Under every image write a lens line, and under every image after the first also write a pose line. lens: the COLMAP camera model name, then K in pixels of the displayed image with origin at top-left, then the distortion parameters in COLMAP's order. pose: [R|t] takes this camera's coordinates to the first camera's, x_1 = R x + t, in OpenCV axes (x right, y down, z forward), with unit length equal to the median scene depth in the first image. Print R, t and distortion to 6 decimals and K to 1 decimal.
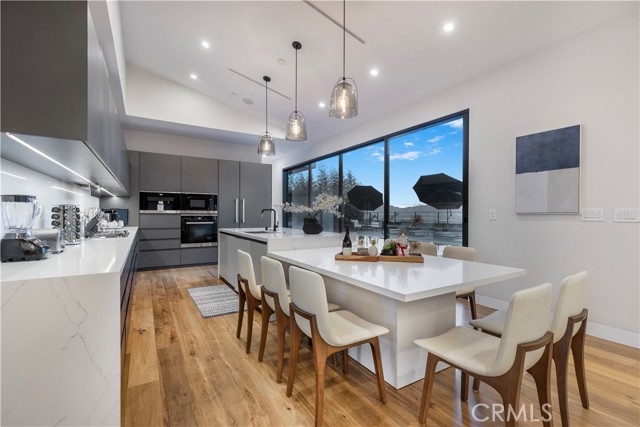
lens RADIAL K [[289.1, 0, 320.0], [0, 289.1, 213.5], [0, 0, 1]] dist [-0.000284, -0.000056]
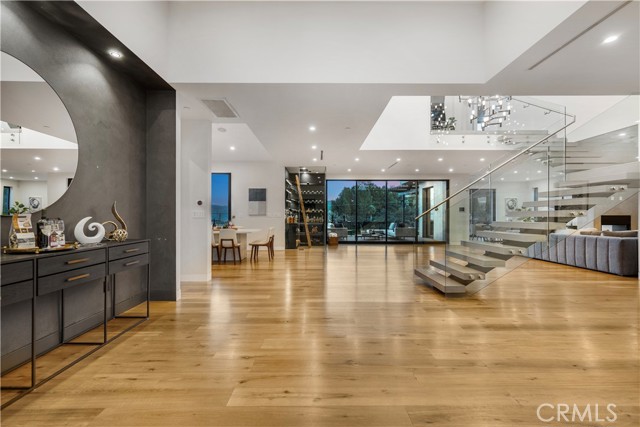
lens RADIAL K [[289.1, 0, 320.0], [0, 289.1, 213.5], [0, 0, 1]] dist [-0.000284, -0.000056]
pose [[0.520394, 0.001212, 0.853926, -1.620108], [0.002188, 0.999994, -0.002753, -0.005279], [-0.853924, 0.003301, 0.520388, -1.267361]]
